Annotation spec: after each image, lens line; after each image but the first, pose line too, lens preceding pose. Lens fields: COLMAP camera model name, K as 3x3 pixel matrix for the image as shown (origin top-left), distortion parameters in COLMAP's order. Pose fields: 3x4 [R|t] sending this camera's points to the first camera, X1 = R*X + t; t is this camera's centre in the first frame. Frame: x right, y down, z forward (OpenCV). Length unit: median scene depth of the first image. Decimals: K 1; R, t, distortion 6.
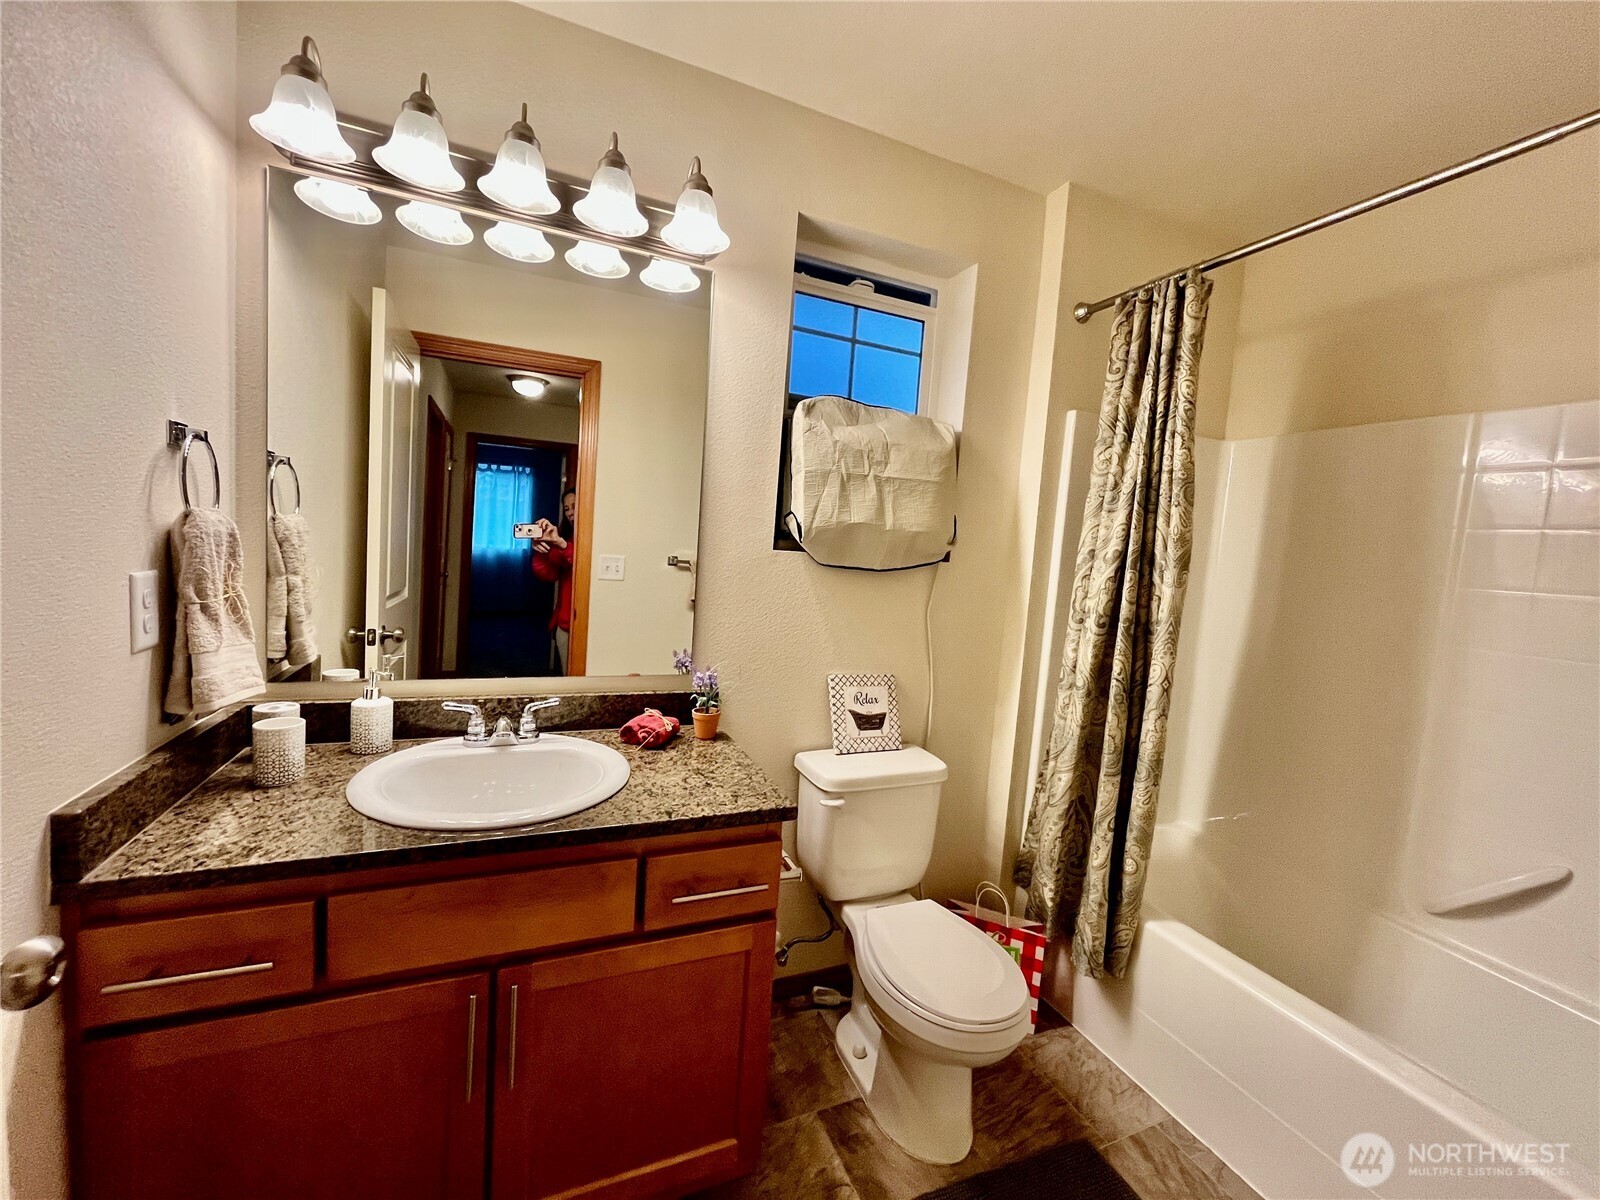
lens RADIAL K [[641.3, 0, 799.5], [0, 641.3, 597.4], [0, 0, 1]] dist [-0.003180, -0.000080]
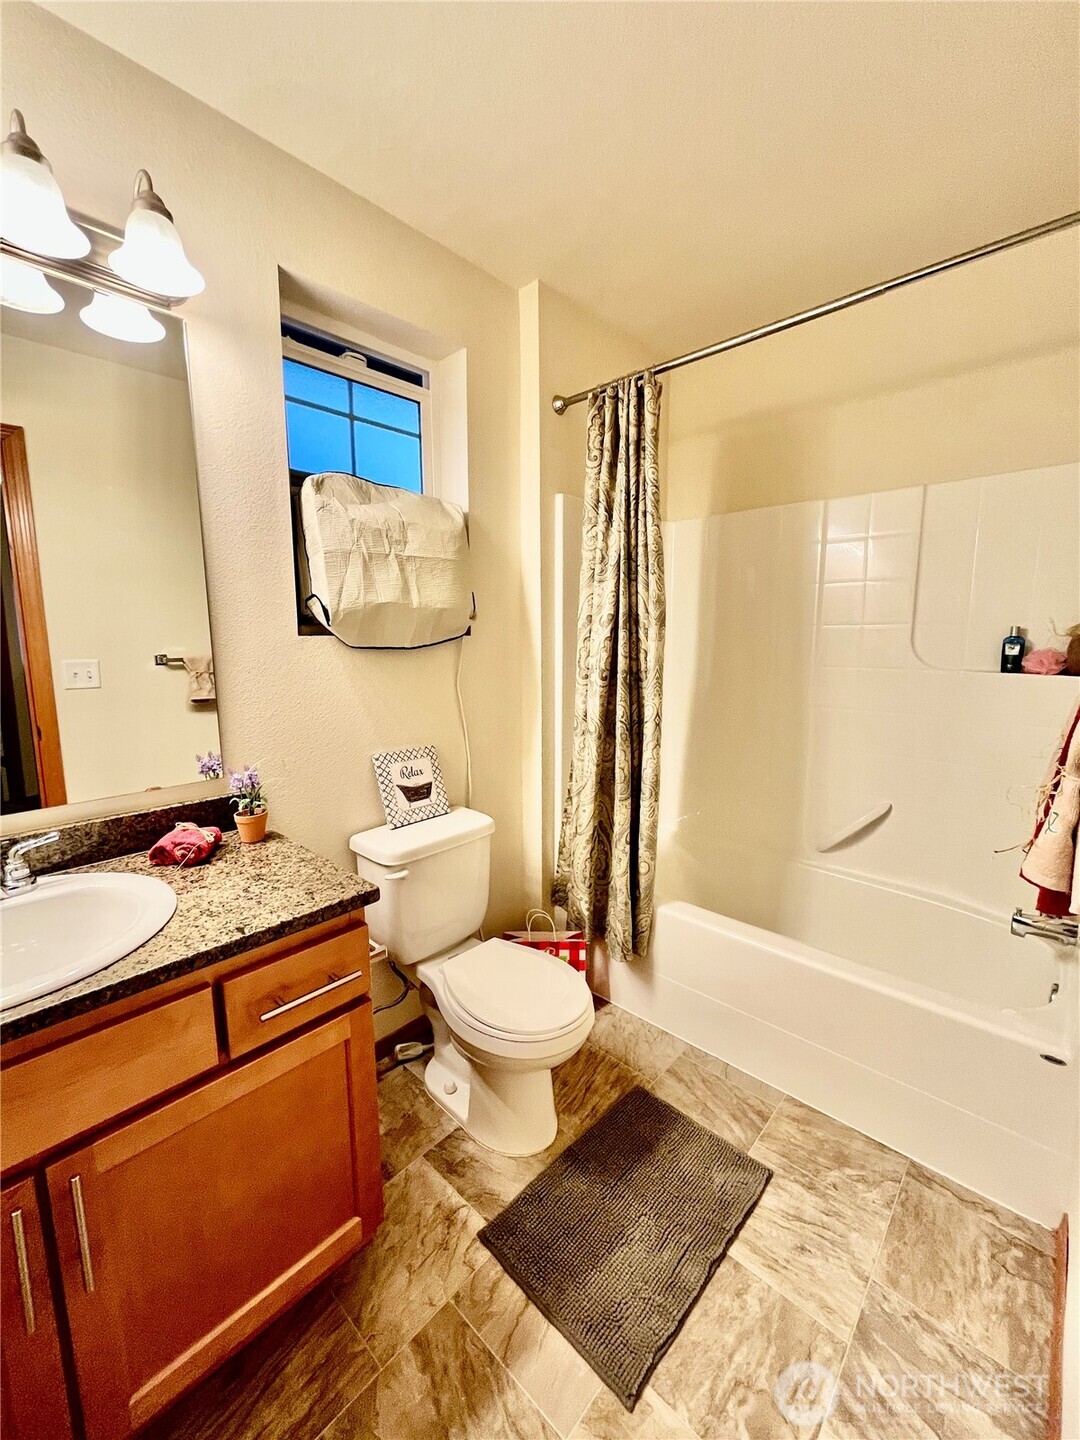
lens RADIAL K [[577.2, 0, 543.2], [0, 577.2, 718.2], [0, 0, 1]] dist [-0.003180, -0.000080]
pose [[0.912690, -0.131421, 0.386943, -0.057278], [0.101490, 0.990107, 0.096892, 0.001602], [-0.395848, -0.049161, 0.916999, 0.058082]]
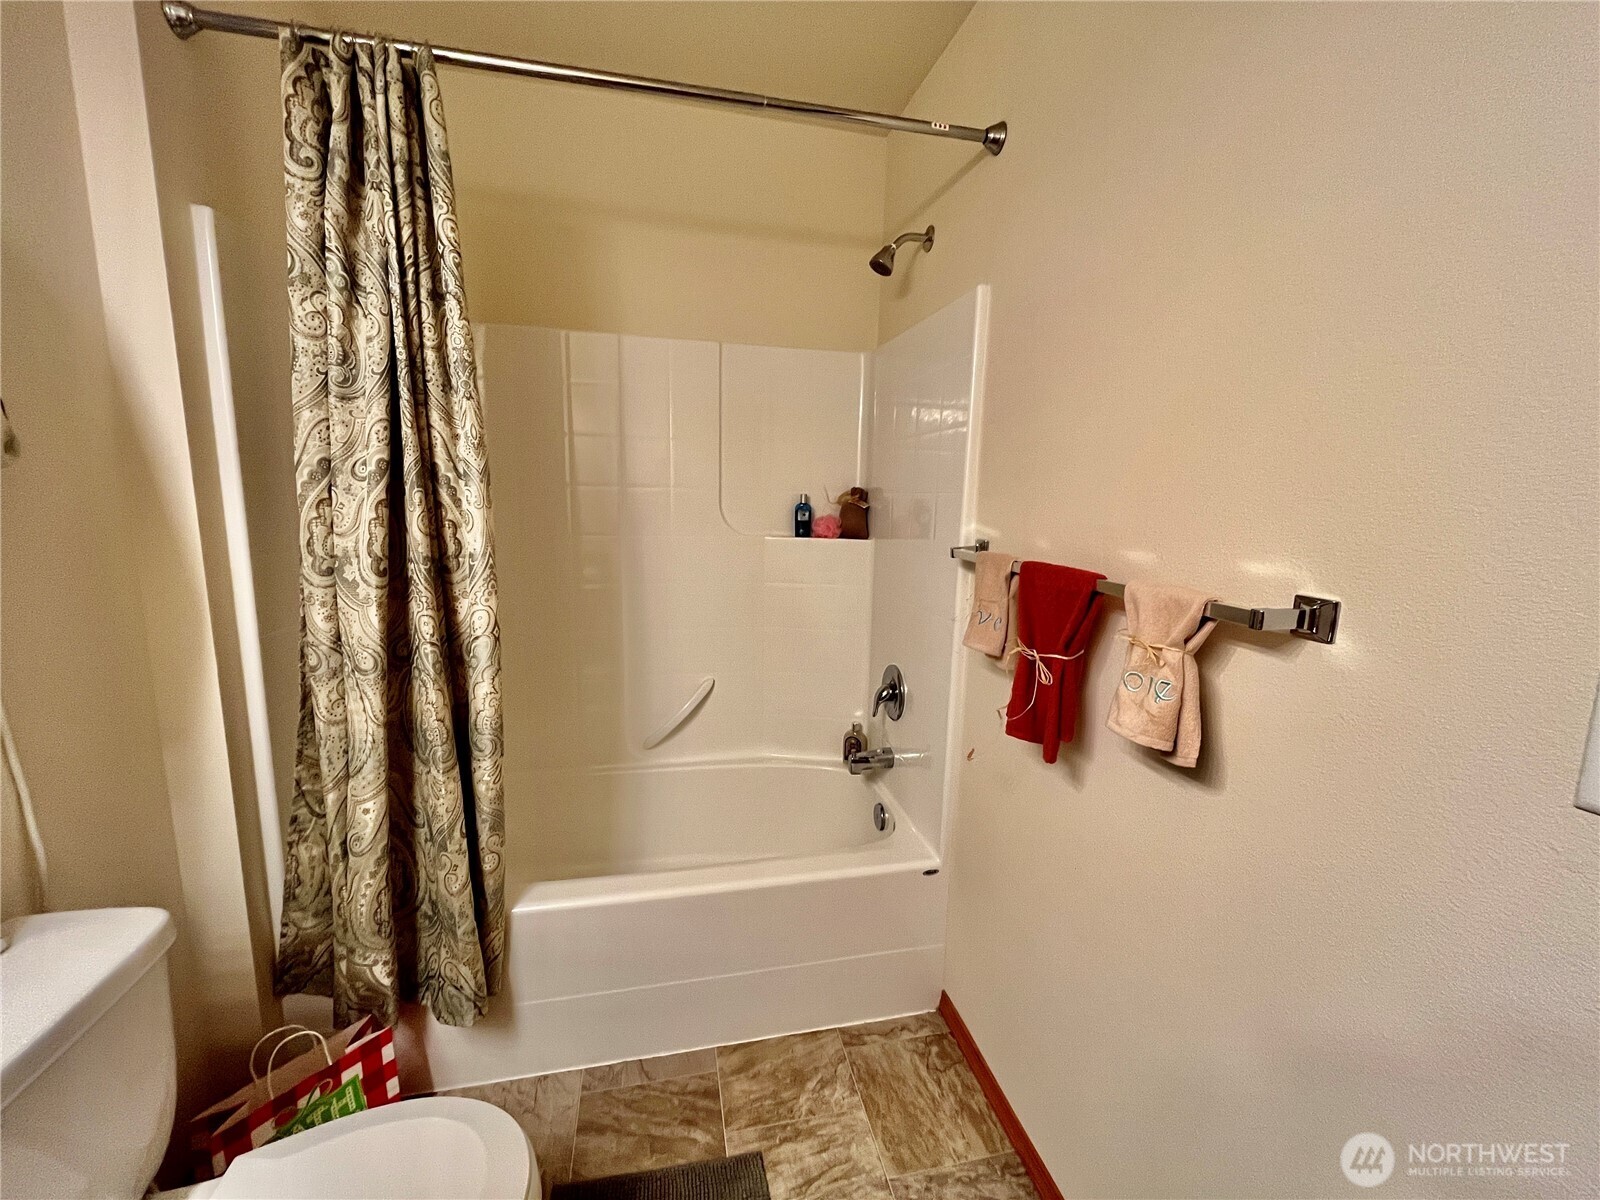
lens RADIAL K [[641.3, 0, 799.5], [0, 641.3, 597.4], [0, 0, 1]] dist [-0.003180, -0.000080]
pose [[0.194519, -0.221777, 0.955498, -0.095679], [0.068743, 0.974792, 0.212261, -0.044422], [-0.978487, 0.024395, 0.204861, 0.432920]]
